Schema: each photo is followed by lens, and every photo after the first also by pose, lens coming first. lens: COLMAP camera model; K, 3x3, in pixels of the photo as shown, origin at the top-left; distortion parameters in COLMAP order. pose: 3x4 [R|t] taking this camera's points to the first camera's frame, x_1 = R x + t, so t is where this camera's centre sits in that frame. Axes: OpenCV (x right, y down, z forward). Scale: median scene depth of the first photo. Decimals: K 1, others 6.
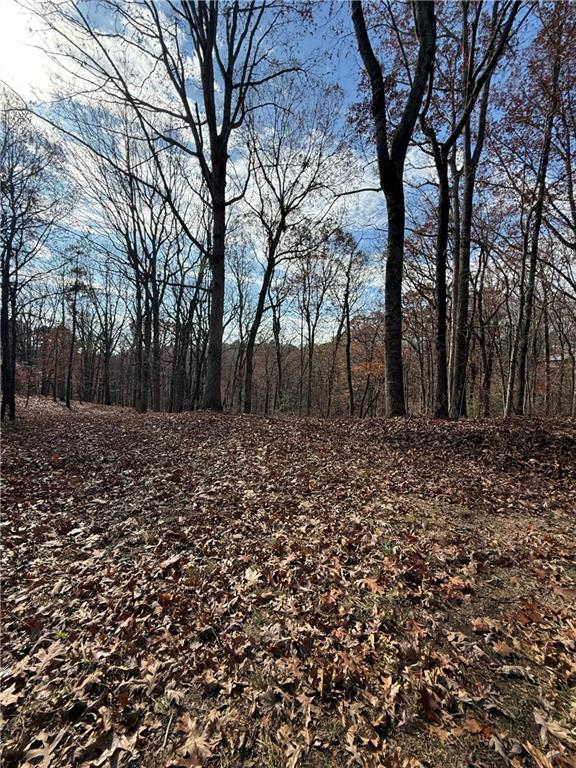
lens RADIAL K [[305.5, 0, 287.7], [0, 305.5, 380.7], [0, 0, 1]] dist [0.001763, 0.000006]
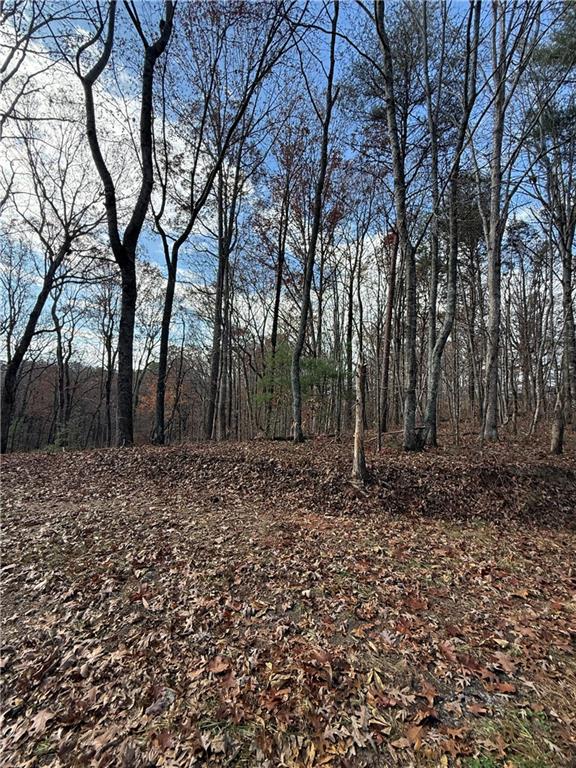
lens RADIAL K [[305.5, 0, 287.4], [0, 305.5, 380.5], [0, 0, 1]] dist [0.001763, 0.000006]
pose [[0.852396, 0.049146, 0.520582, 0.200319], [0.000275, 0.995531, -0.094435, -0.018634], [-0.522896, 0.080639, 0.848573, -0.287804]]
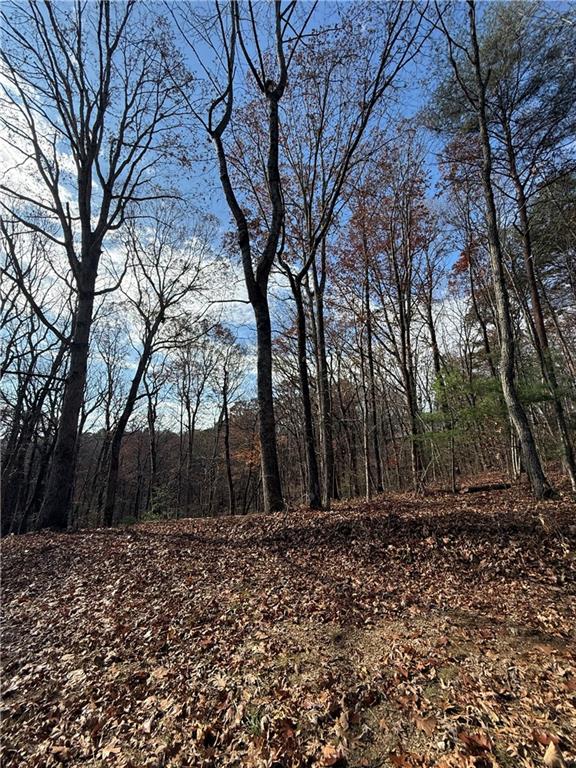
lens RADIAL K [[305.5, 0, 285.9], [0, 305.5, 381.9], [0, 0, 1]] dist [0.001763, 0.000006]
pose [[0.932309, 0.024024, 0.360863, 0.016345], [0.073446, 0.964423, -0.253958, -0.022790], [-0.354125, 0.263271, 0.897376, -0.001605]]
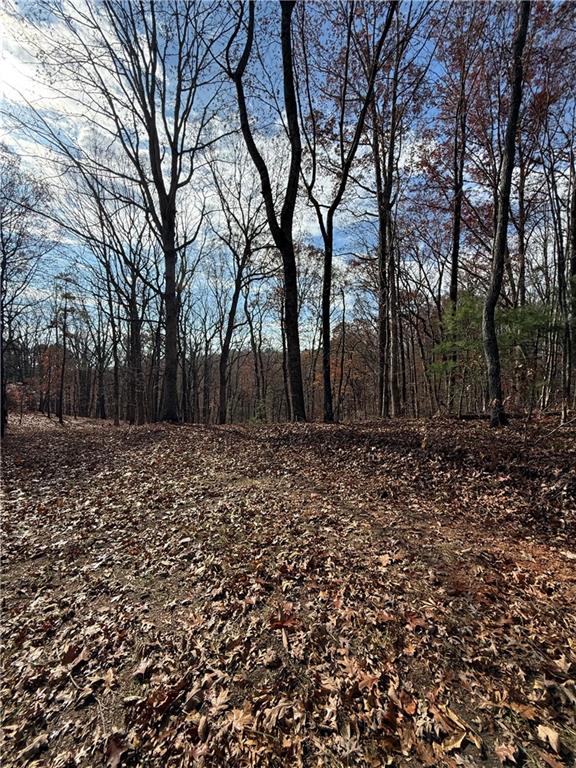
lens RADIAL K [[305.5, 0, 288.6], [0, 305.5, 381.1], [0, 0, 1]] dist [0.001763, 0.000006]
pose [[0.999165, -0.040861, -0.000389, 0.242461], [0.040847, 0.998998, -0.018314, -0.022073], [0.001137, 0.018282, 0.999832, -0.212655]]
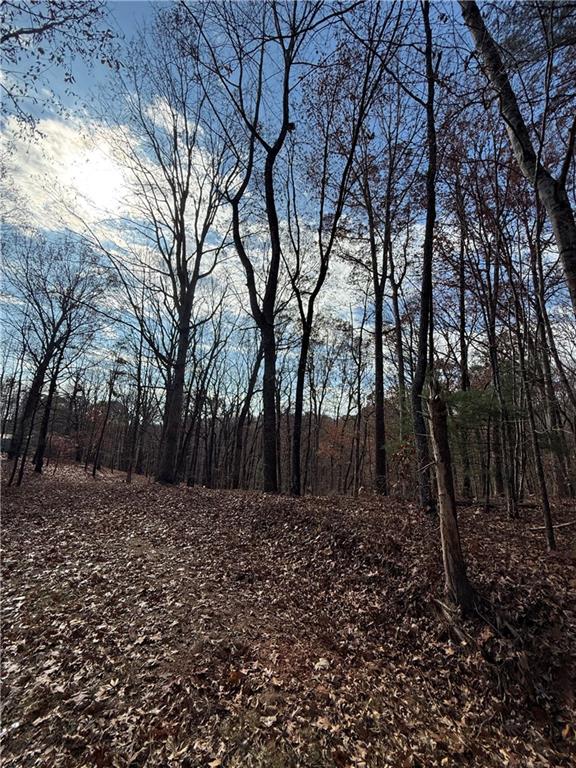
lens RADIAL K [[305.5, 0, 288.1], [0, 305.5, 380.8], [0, 0, 1]] dist [0.001763, 0.000006]
pose [[0.990625, -0.013824, -0.135905, 0.461931], [-0.017340, 0.974096, -0.225470, -0.037233], [0.135501, 0.225713, 0.964724, -0.247400]]
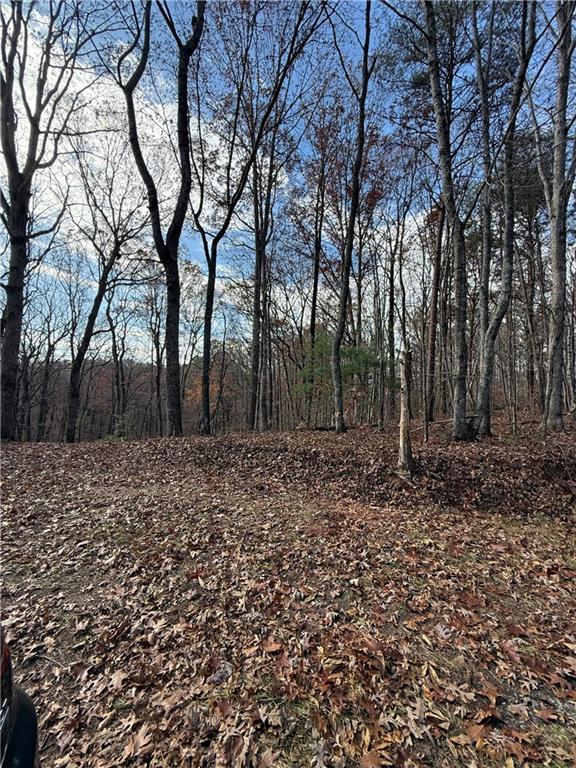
lens RADIAL K [[305.5, 0, 287.7], [0, 305.5, 380.5], [0, 0, 1]] dist [0.001763, 0.000006]
pose [[0.912609, 0.012043, 0.408657, 0.198569], [0.016022, 0.997745, -0.065182, -0.017978], [-0.408520, 0.066033, 0.910358, -0.285837]]
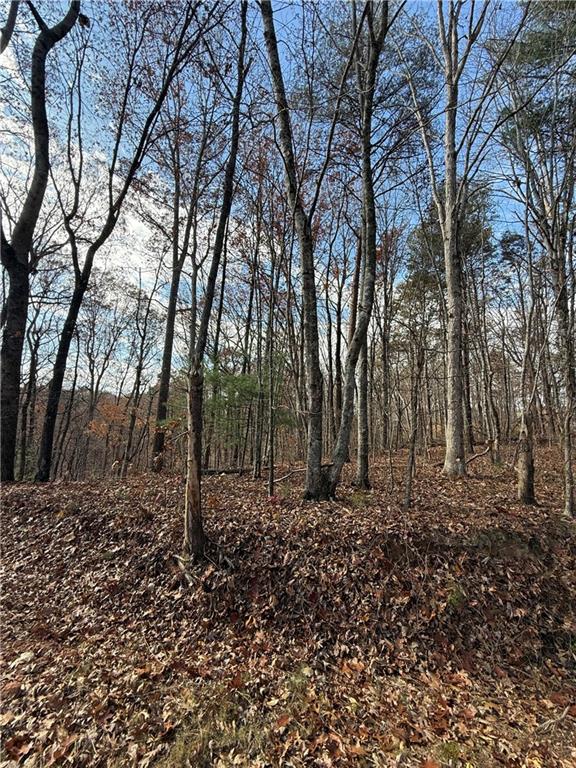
lens RADIAL K [[305.5, 0, 287.2], [0, 305.5, 380.7], [0, 0, 1]] dist [0.001763, 0.000006]
pose [[0.868942, 0.078116, 0.488709, 0.491148], [0.005605, 0.985848, -0.167546, -0.028167], [-0.494881, 0.148327, 0.856208, -0.260455]]
